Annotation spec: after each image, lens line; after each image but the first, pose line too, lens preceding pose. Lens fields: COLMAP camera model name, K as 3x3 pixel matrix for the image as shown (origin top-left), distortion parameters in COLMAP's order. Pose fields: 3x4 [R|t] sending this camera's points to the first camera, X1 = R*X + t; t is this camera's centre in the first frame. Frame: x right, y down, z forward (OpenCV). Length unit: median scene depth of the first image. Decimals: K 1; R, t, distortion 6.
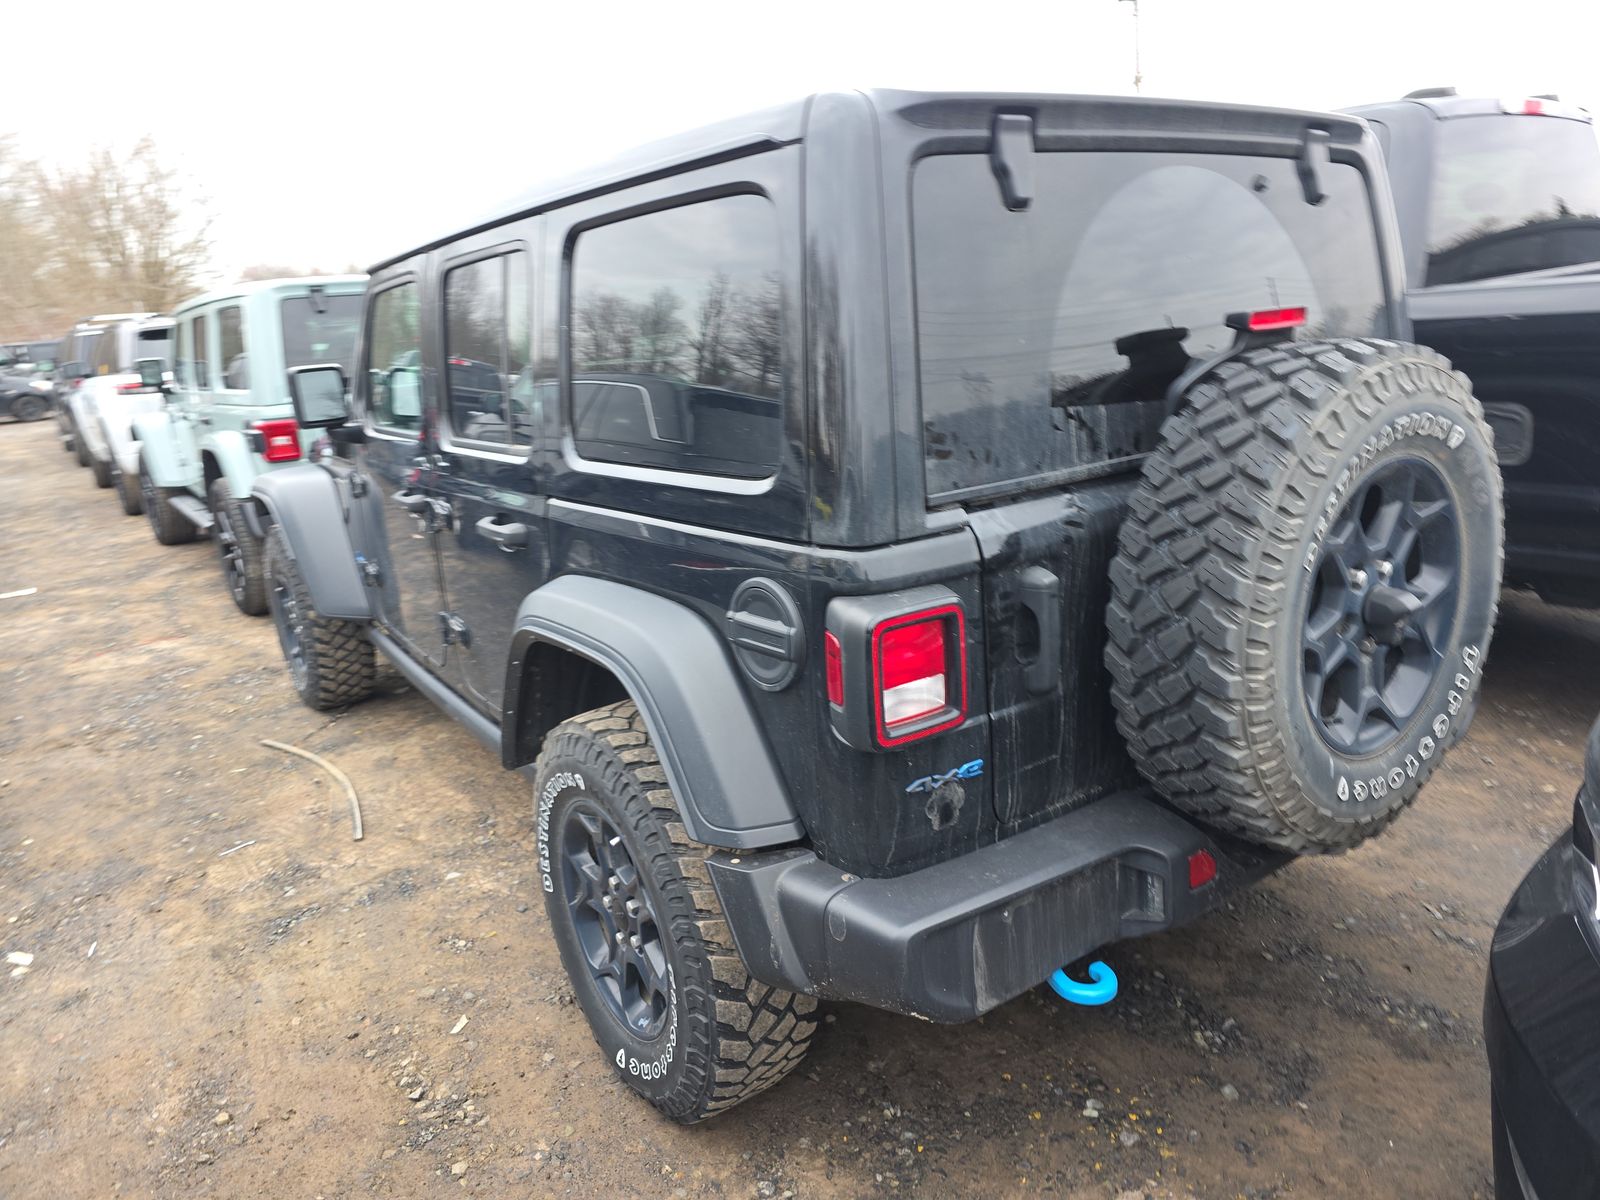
lens RADIAL K [[1139.9, 0, 801.5], [0, 1139.9, 635.4], [0, 0, 1]] dist [0.024037, -0.001176]
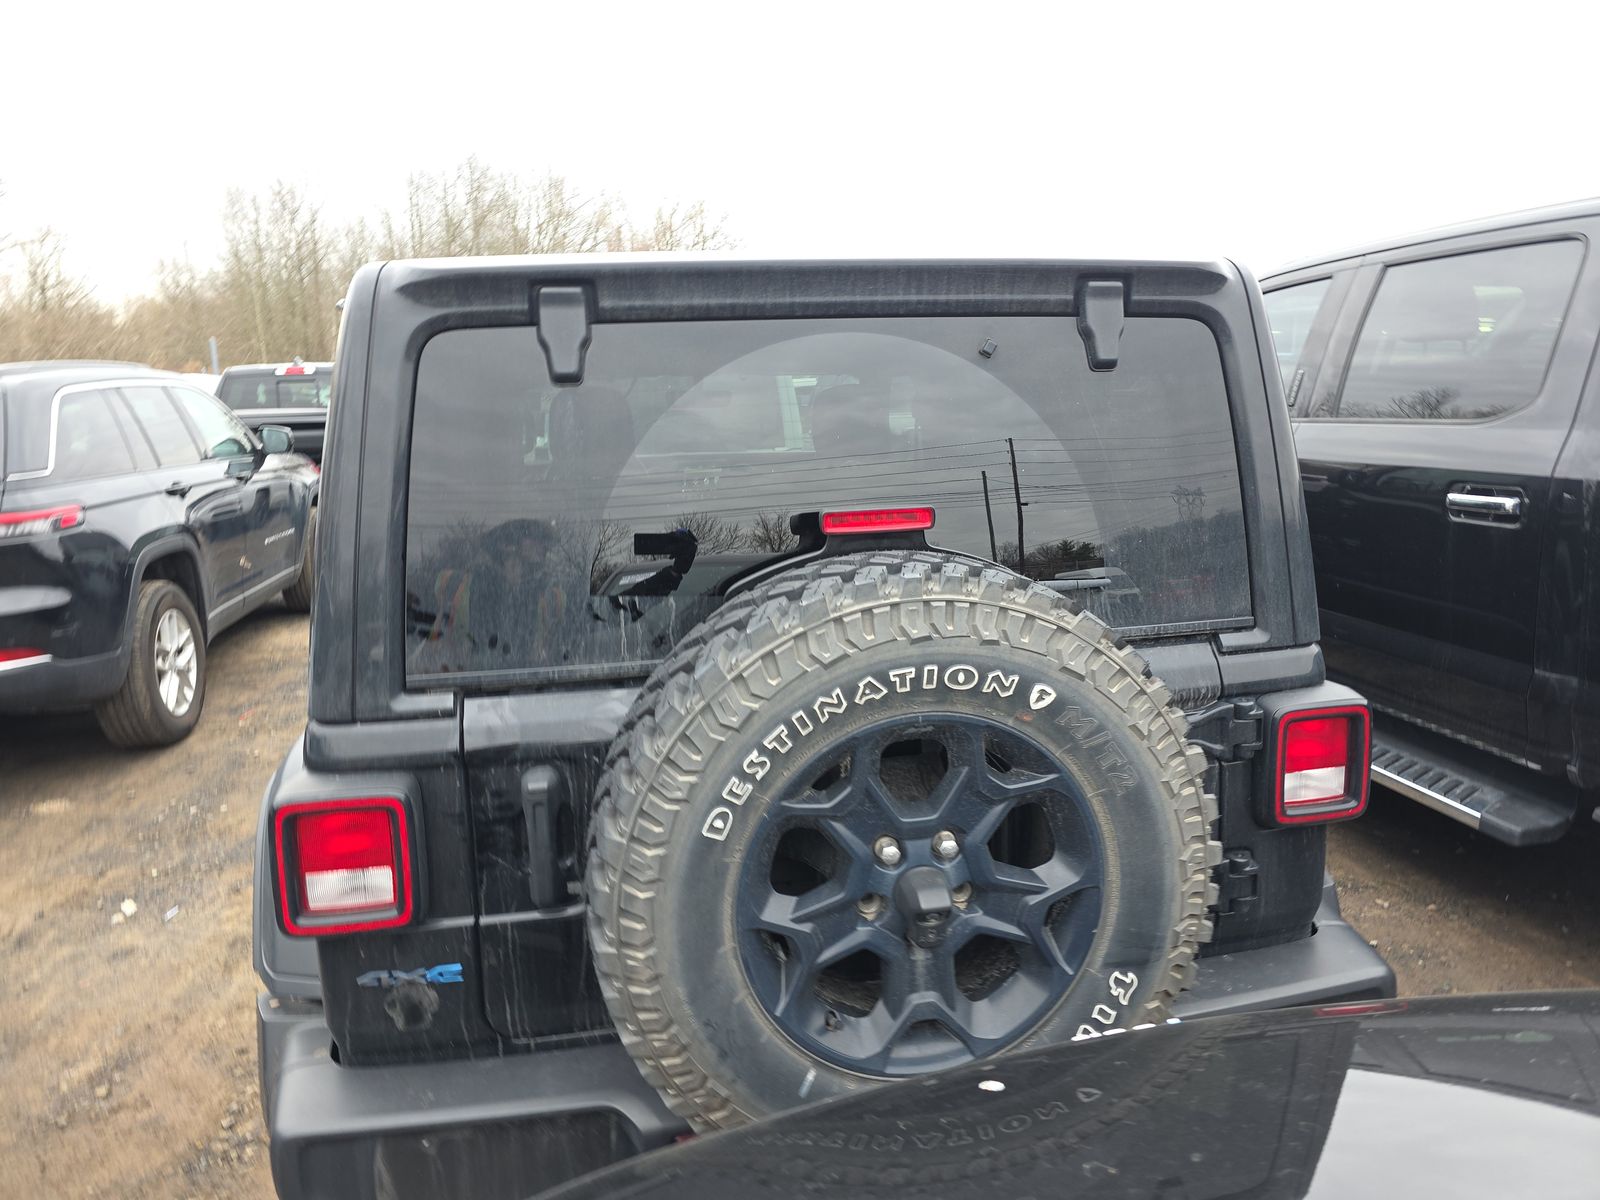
lens RADIAL K [[1118.2, 0, 800.0], [0, 1118.2, 600.0], [0, 0, 1]] dist [-0.007441, -0.002871]
pose [[0.919124, 0.121973, -0.374610, 0.729801], [-0.150685, 0.987405, -0.048214, -0.184121], [0.364011, 0.100763, 0.925928, 0.246149]]
